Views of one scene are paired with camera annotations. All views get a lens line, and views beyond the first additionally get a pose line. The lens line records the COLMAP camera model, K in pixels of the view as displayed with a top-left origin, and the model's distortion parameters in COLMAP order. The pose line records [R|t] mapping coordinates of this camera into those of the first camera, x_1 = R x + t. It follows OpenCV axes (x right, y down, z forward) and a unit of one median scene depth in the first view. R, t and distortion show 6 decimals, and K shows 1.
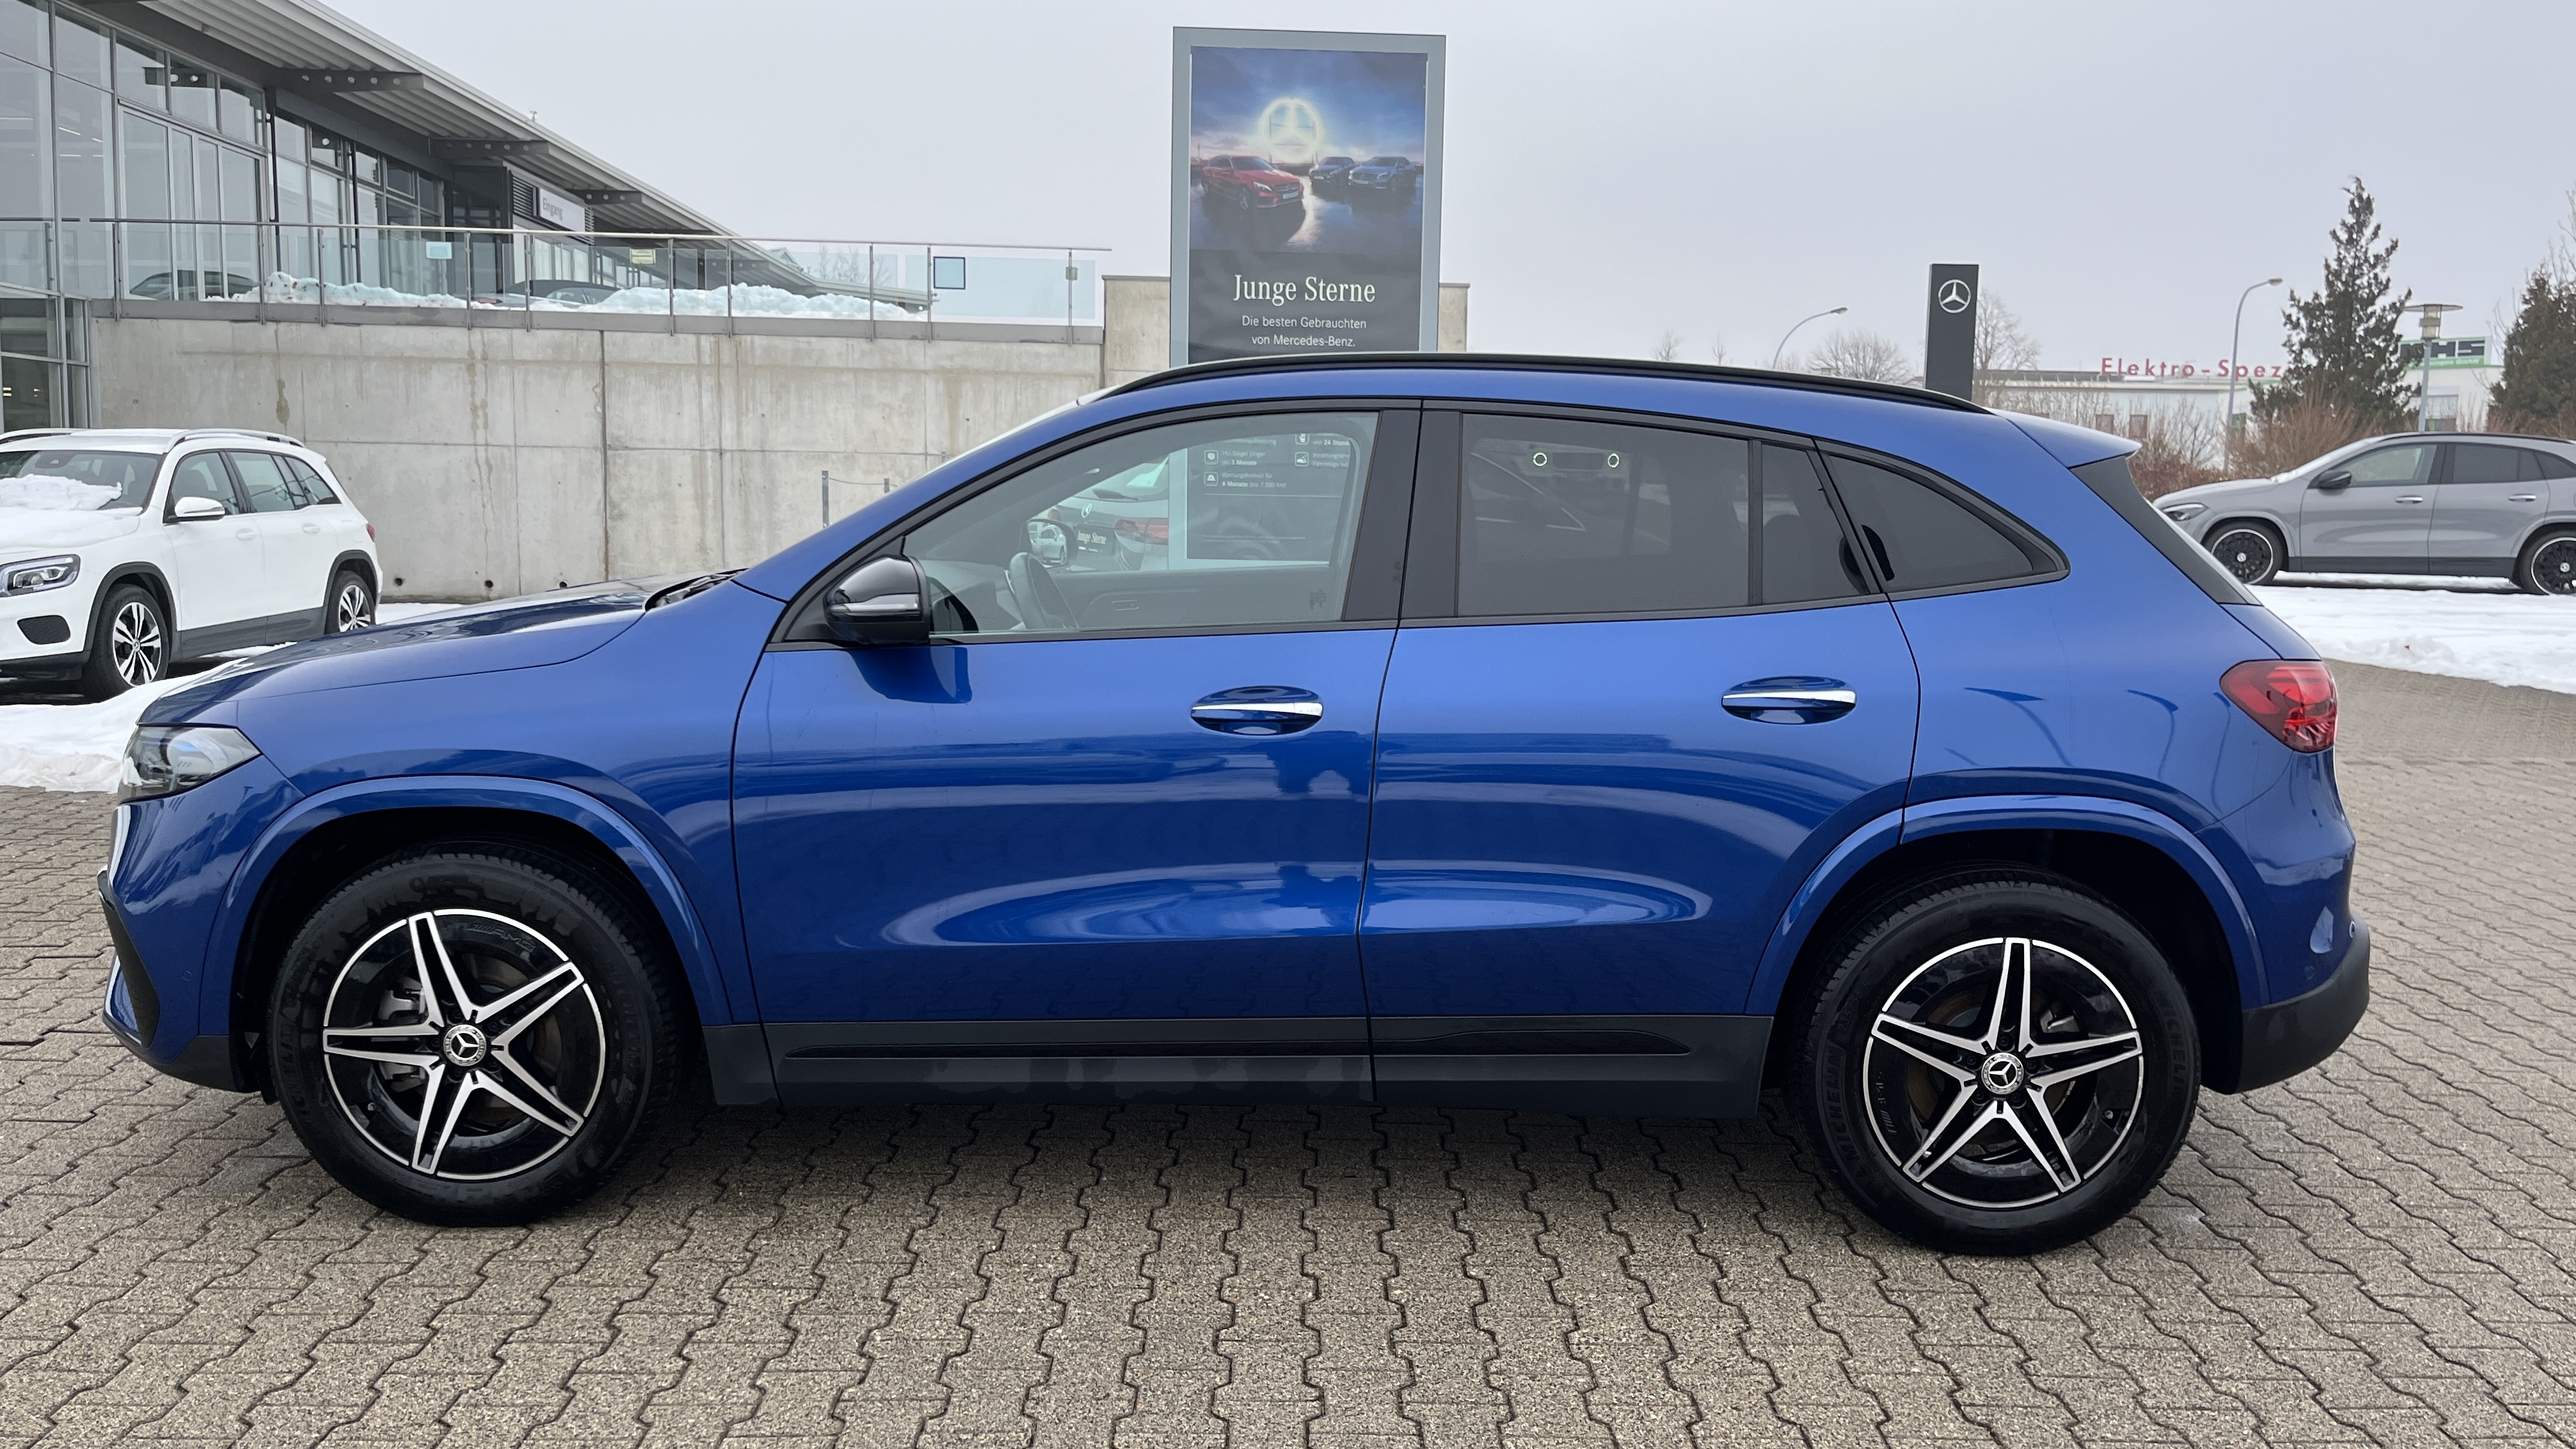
lens RADIAL K [[1972.2, 0, 1288.0], [0, 1972.2, 724.5], [0, 0, 1]] dist [0.050595, -0.077755]
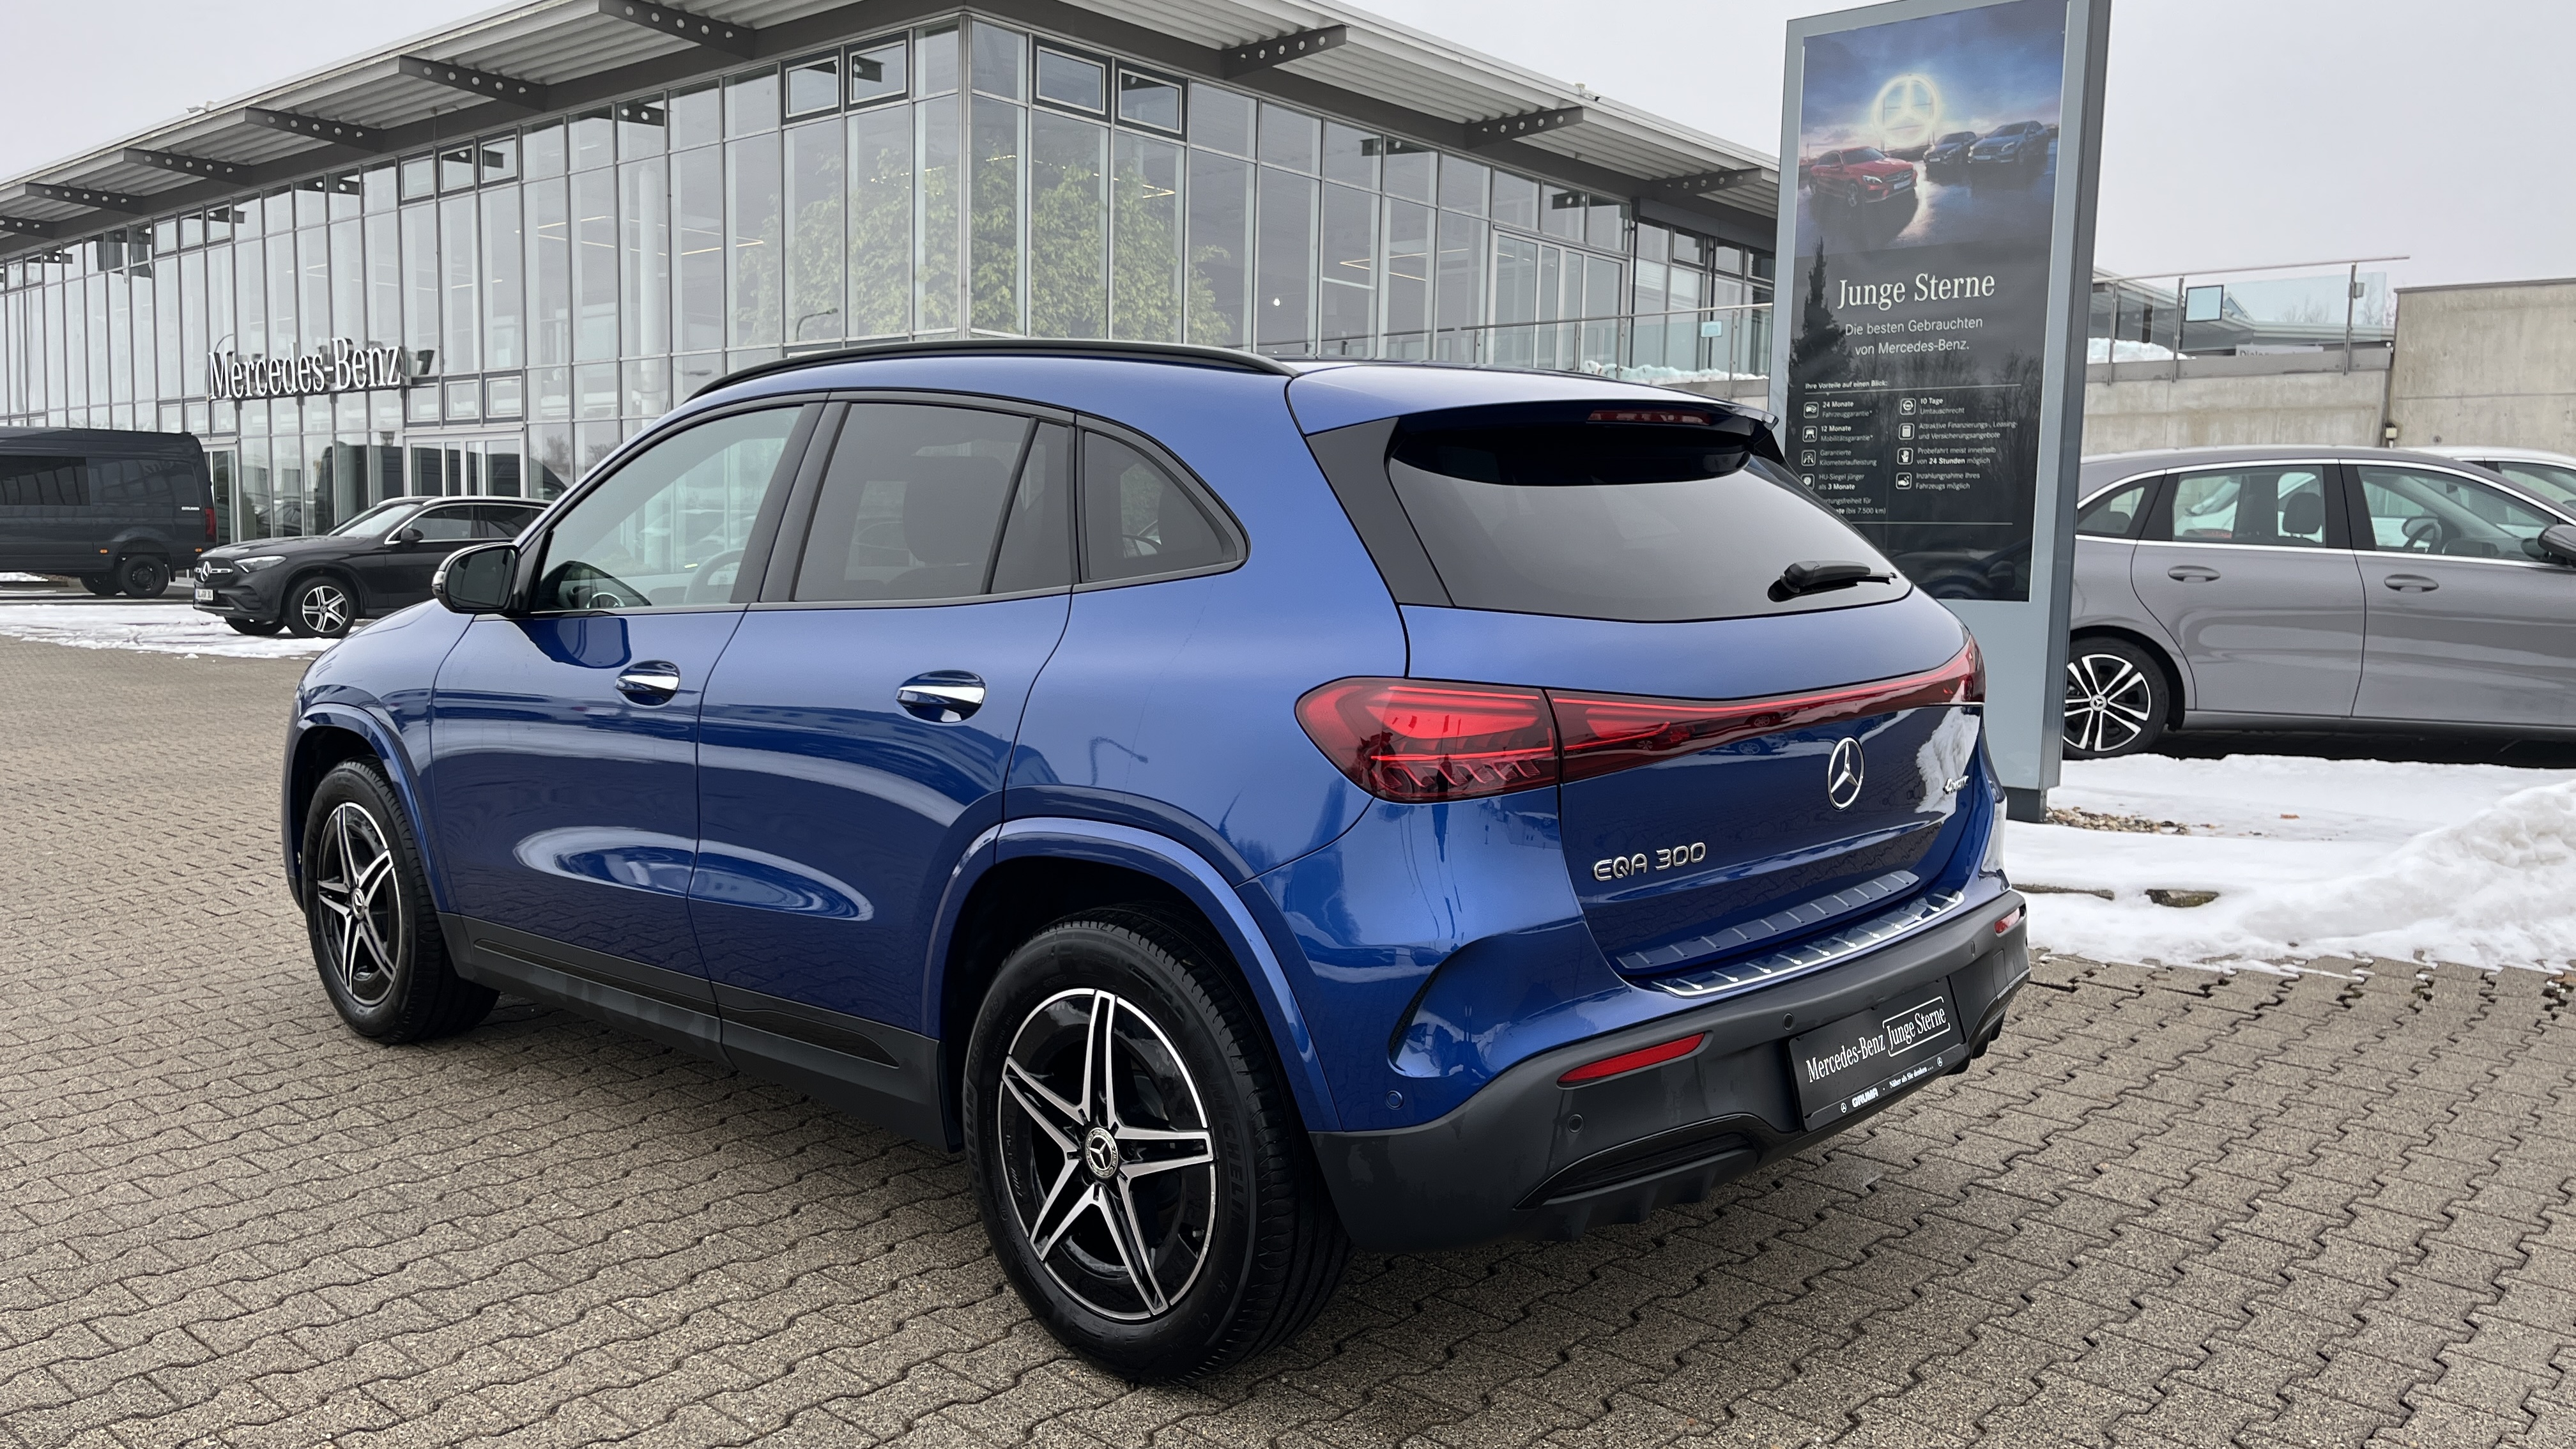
lens RADIAL K [[1967.8, 0, 1326.0], [0, 1967.8, 732.6], [0, 0, 1]] dist [0.026385, 0.002032]
pose [[0.728870, 0.057155, -0.682262, 0.430270], [-0.077934, 0.996958, 0.000259, -0.003900], [0.680202, 0.052983, 0.731108, 0.193931]]
